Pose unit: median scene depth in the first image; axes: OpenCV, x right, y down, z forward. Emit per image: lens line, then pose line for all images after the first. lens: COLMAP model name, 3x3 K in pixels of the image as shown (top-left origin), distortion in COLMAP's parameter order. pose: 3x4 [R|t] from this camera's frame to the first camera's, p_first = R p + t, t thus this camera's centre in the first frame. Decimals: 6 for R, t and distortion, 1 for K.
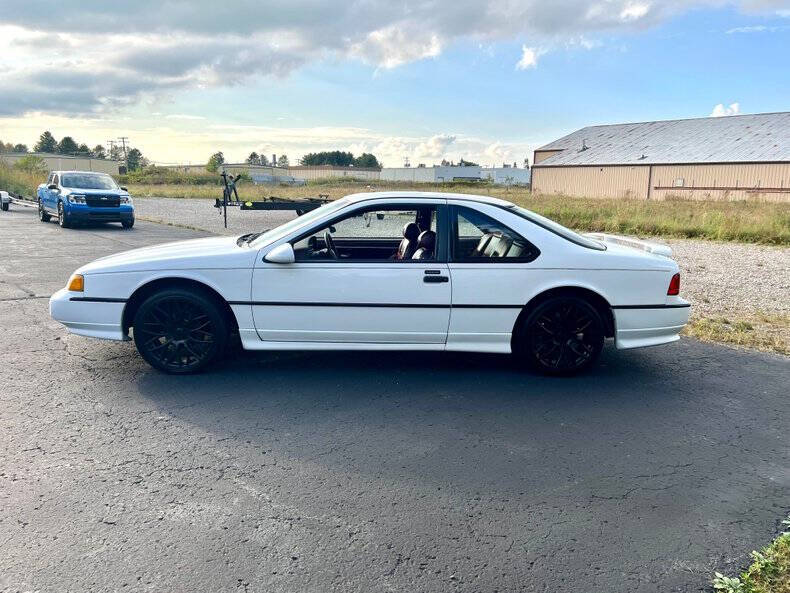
lens RADIAL K [[620.9, 0, 391.3], [0, 620.9, 298.4], [0, 0, 1]] dist [0.006943, -0.002845]
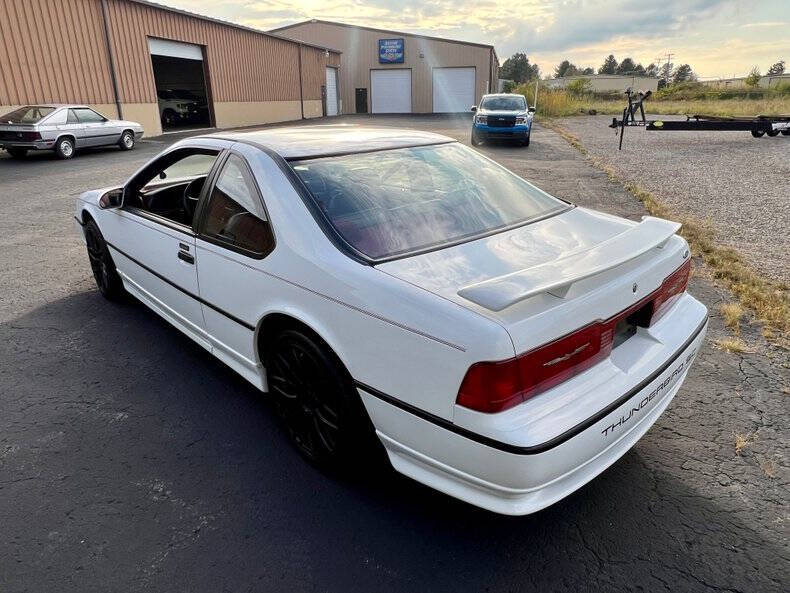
lens RADIAL K [[532.4, 0, 393.5], [0, 532.4, 300.0], [0, 0, 1]] dist [-0.001113, 0.002024]
pose [[0.643999, 0.242750, -0.725492, 0.142308], [-0.111660, 0.967992, 0.224773, -0.031034], [0.756834, -0.063745, 0.650491, 0.165633]]
